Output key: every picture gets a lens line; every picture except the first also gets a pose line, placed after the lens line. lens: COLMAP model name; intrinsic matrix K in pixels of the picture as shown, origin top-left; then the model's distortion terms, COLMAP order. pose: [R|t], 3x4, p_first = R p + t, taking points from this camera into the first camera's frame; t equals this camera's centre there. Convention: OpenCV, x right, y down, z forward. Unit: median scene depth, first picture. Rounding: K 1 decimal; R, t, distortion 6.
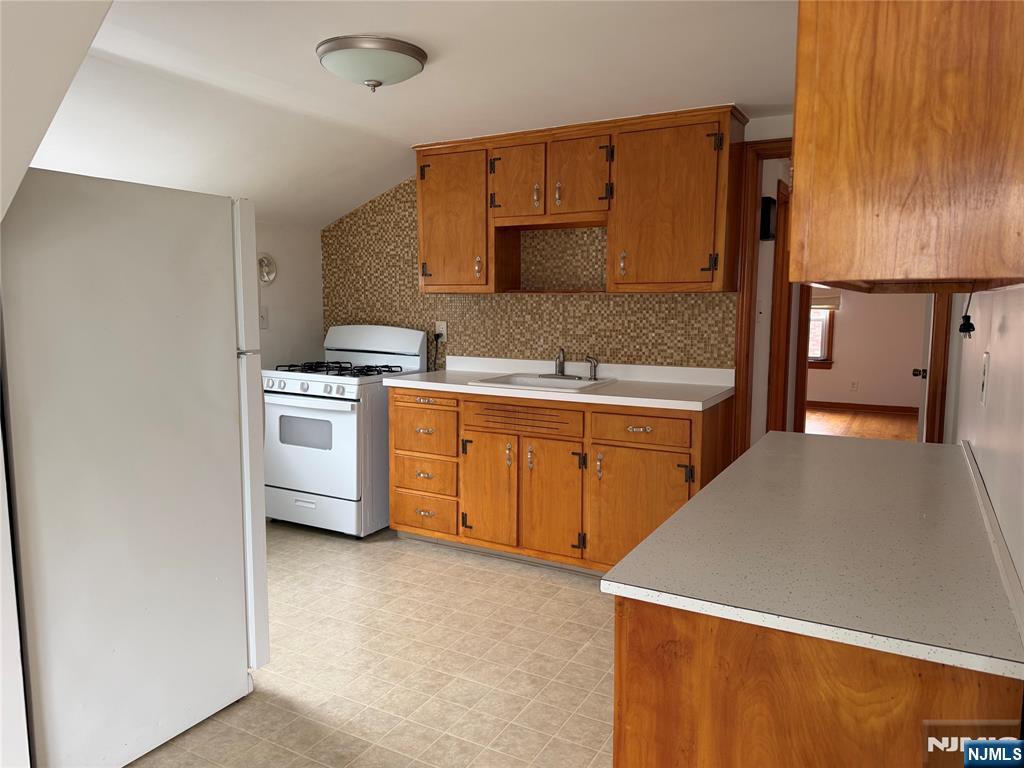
lens RADIAL K [[713.3, 0, 512.0], [0, 713.3, 384.0], [0, 0, 1]] dist [0.130338, -0.217957]
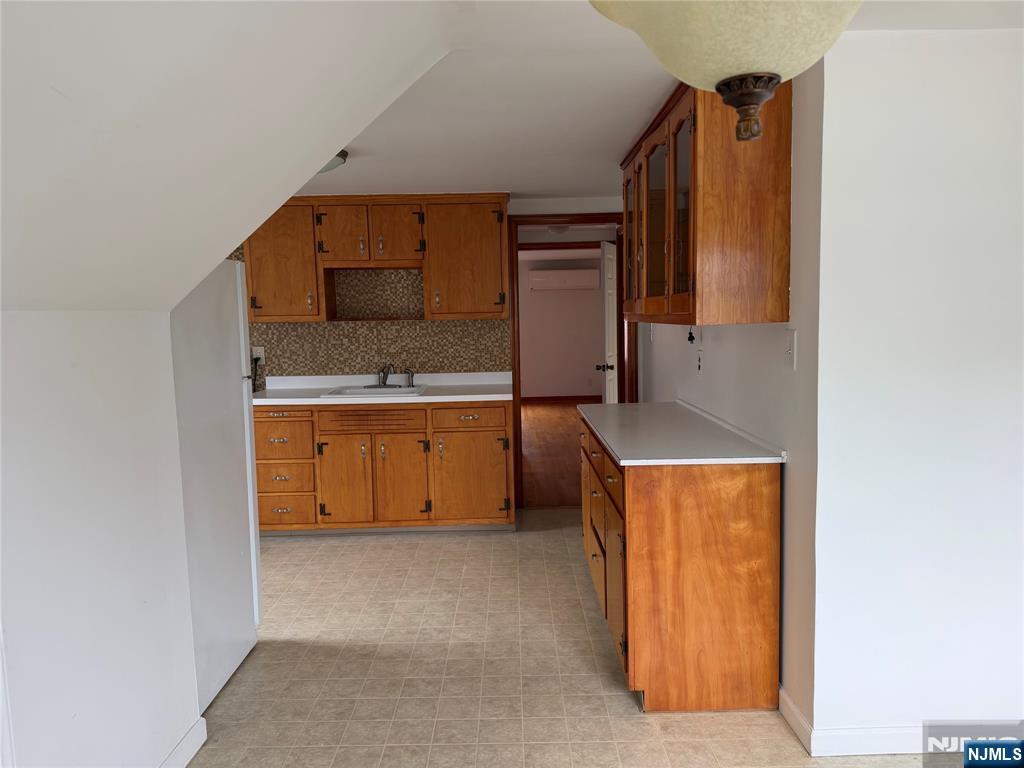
lens RADIAL K [[713.3, 0, 512.0], [0, 713.3, 384.0], [0, 0, 1]] dist [0.130338, -0.217957]
pose [[0.871596, -0.070158, 0.485179, -0.364424], [0.079838, 0.996808, 0.000717, 0.002987], [-0.483680, 0.038110, 0.874415, -0.230494]]
